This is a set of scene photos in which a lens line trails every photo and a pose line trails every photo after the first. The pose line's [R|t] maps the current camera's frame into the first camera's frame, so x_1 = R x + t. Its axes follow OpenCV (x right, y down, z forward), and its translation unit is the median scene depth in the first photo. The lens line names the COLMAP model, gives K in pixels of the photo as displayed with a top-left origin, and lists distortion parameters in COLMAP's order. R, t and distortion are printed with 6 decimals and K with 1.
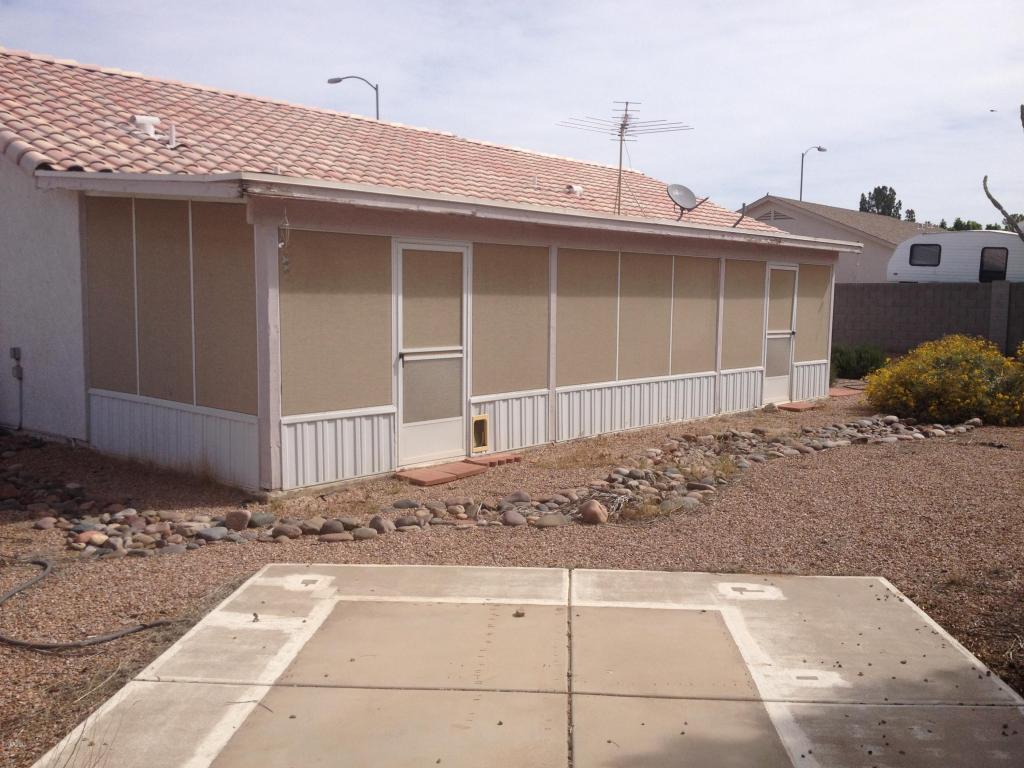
lens RADIAL K [[949.2, 0, 512.6], [0, 949.2, 387.9], [0, 0, 1]] dist [0.112568, -0.213188]
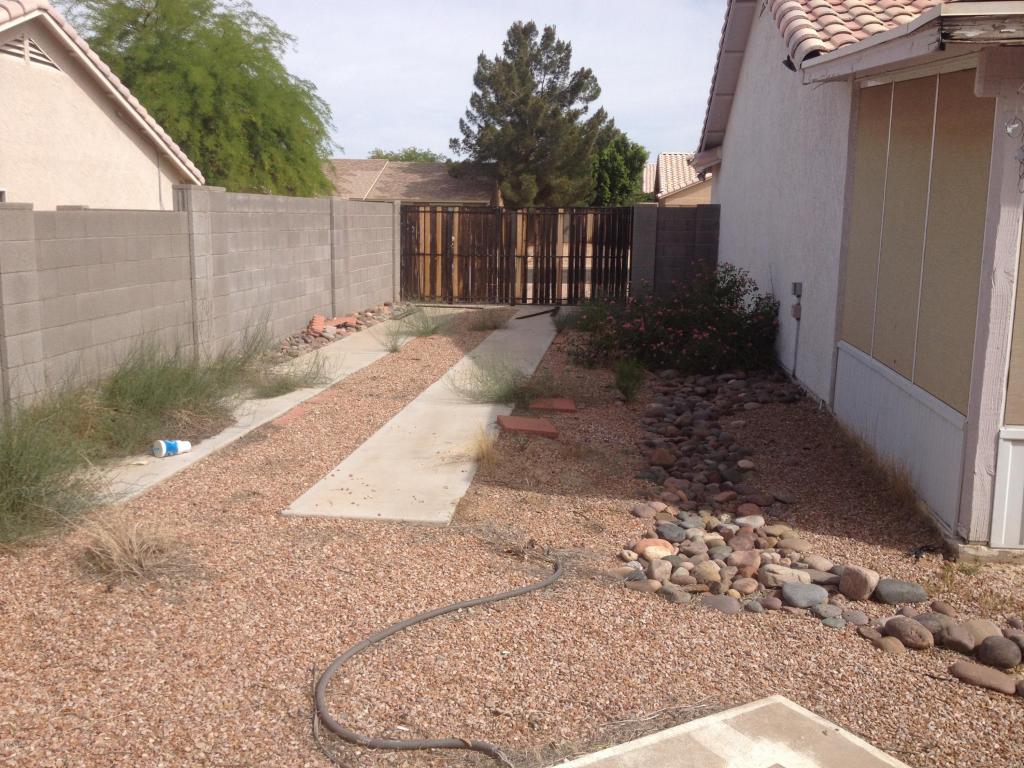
lens RADIAL K [[949.2, 0, 512.6], [0, 949.2, 387.9], [0, 0, 1]] dist [0.112568, -0.213188]
pose [[0.558377, 0.145122, -0.816796, 0.080021], [-0.083782, 0.989411, 0.118516, -0.042311], [0.825346, 0.002256, 0.564623, 0.455479]]
